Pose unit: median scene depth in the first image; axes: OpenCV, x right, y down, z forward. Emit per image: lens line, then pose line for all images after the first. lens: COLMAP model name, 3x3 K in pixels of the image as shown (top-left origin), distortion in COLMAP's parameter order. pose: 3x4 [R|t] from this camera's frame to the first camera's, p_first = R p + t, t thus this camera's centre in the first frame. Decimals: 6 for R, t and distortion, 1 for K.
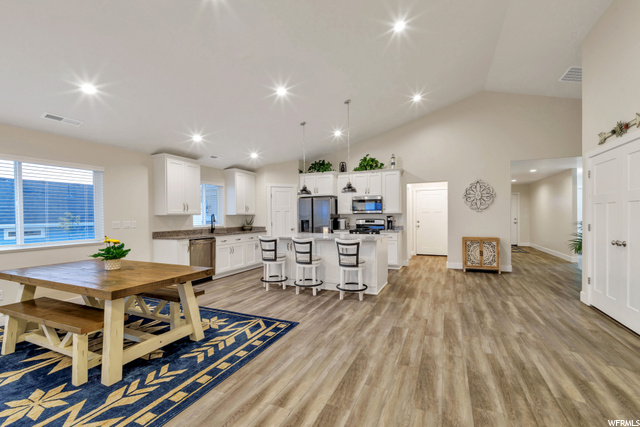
lens RADIAL K [[280.1, 0, 322.3], [0, 280.1, 215.7], [0, 0, 1]] dist [0.000673, 0.000192]
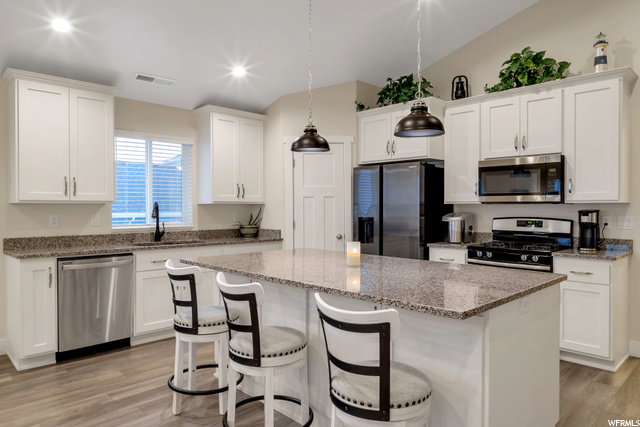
lens RADIAL K [[416.7, 0, 337.6], [0, 416.7, 207.5], [0, 0, 1]] dist [-0.002794, -0.000459]
pose [[0.934691, 0.010262, -0.355312, 0.146707], [-0.008772, 0.999945, 0.005803, -0.003008], [0.355352, -0.002307, 0.934730, 0.442868]]
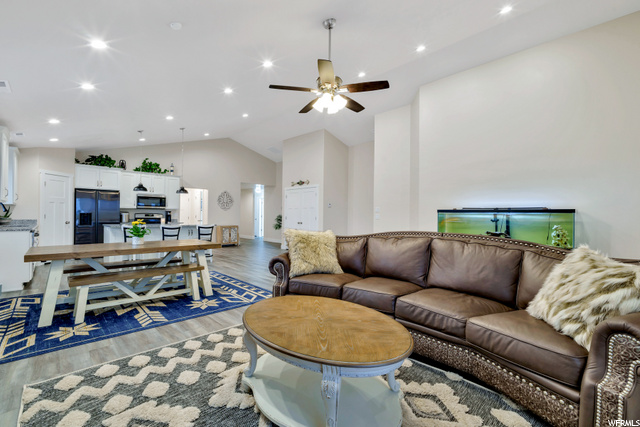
lens RADIAL K [[280.1, 0, 322.3], [0, 280.1, 215.7], [0, 0, 1]] dist [0.000673, 0.000192]
pose [[0.363863, 0.013032, 0.931361, -0.770989], [-0.013456, 0.999871, -0.008734, 0.025288], [-0.931355, -0.009354, 0.363991, -0.130151]]
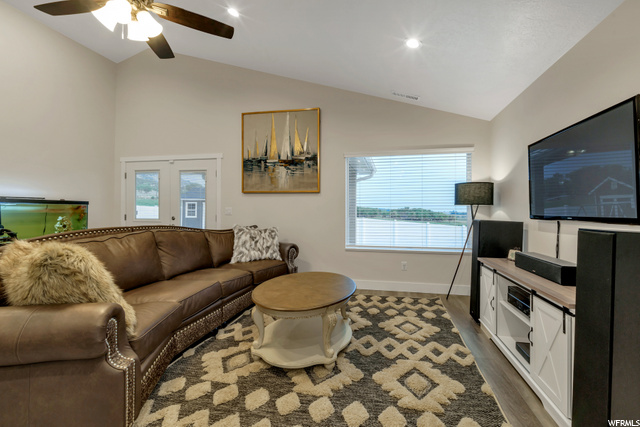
lens RADIAL K [[280.1, 0, 322.3], [0, 280.1, 215.7], [0, 0, 1]] dist [0.000673, 0.000192]
pose [[-0.980577, 0.006736, -0.196019, -0.447514], [0.003417, 0.999845, 0.017264, 0.023571], [0.196104, 0.016258, -0.980448, 0.368236]]
